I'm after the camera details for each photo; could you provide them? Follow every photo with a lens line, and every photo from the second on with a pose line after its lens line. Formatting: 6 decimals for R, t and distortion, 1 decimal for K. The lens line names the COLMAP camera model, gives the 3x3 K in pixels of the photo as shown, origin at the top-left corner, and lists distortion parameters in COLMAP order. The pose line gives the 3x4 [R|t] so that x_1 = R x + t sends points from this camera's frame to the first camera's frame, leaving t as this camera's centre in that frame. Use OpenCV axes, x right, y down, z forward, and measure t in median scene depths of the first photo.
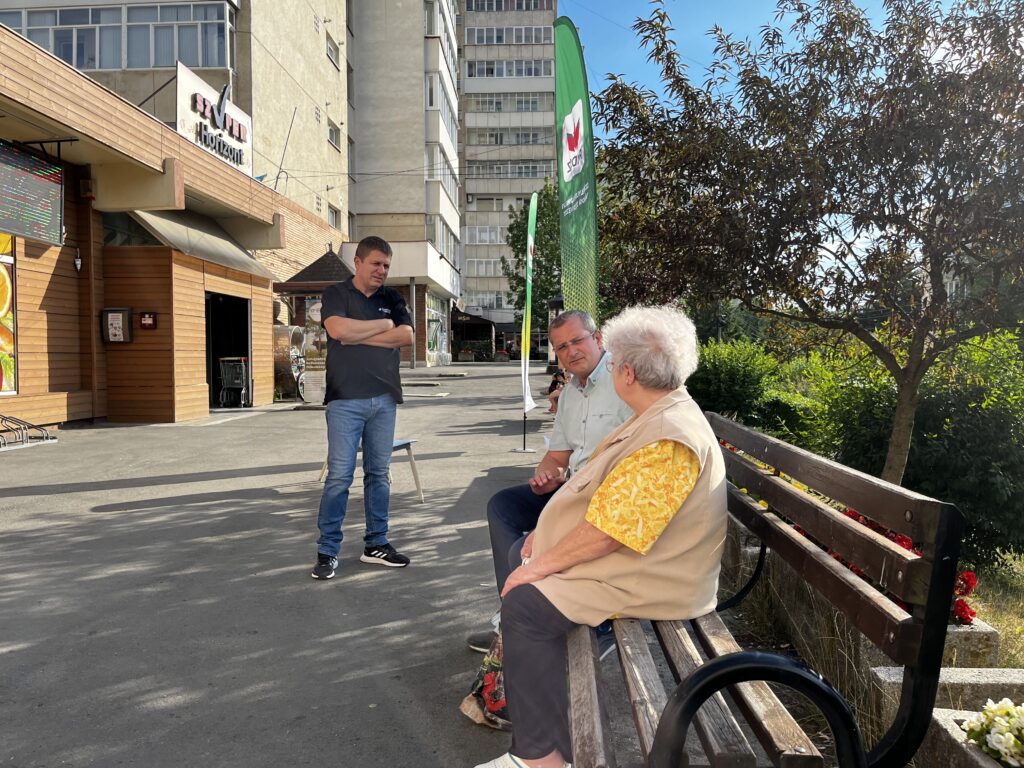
lens RADIAL K [[785.1, 0, 512.0], [0, 785.1, 384.0], [0, 0, 1]] dist [0.063236, -0.096045]
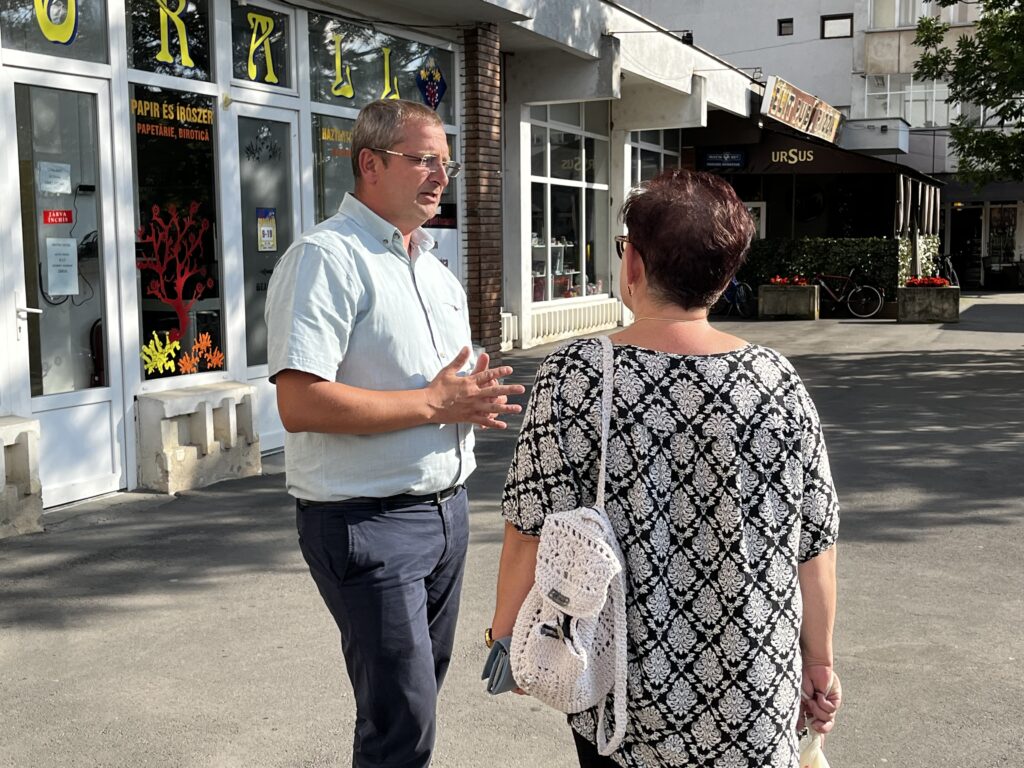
lens RADIAL K [[1308.6, 0, 512.0], [0, 1308.6, 384.0], [0, 0, 1]] dist [0.001664, -0.007701]
pose [[0.920177, 0.041727, -0.389273, 0.078551], [-0.012274, 0.996890, 0.077846, -0.105920], [0.391311, -0.066854, 0.917827, 1.466900]]
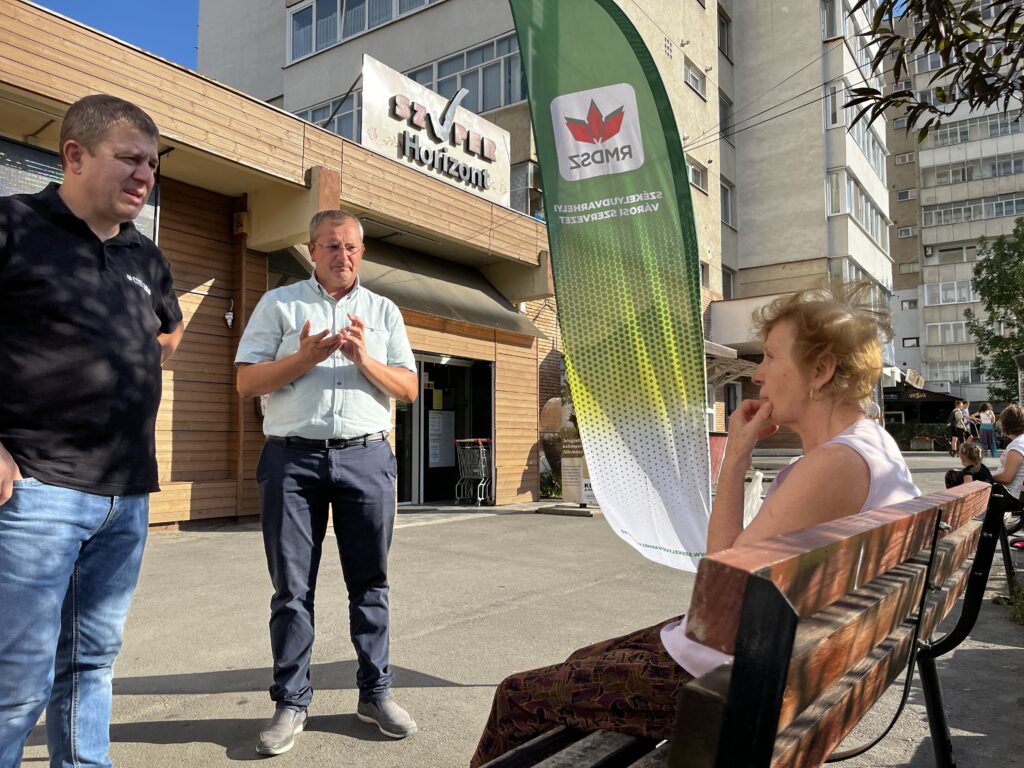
lens RADIAL K [[785.1, 0, 512.0], [0, 785.1, 384.0], [0, 0, 1]] dist [0.063236, -0.096045]
pose [[0.841088, -0.041444, -0.539308, 0.070216], [-0.019890, 0.994016, -0.107407, -0.004609], [0.540533, 0.101066, 0.835231, 0.312580]]
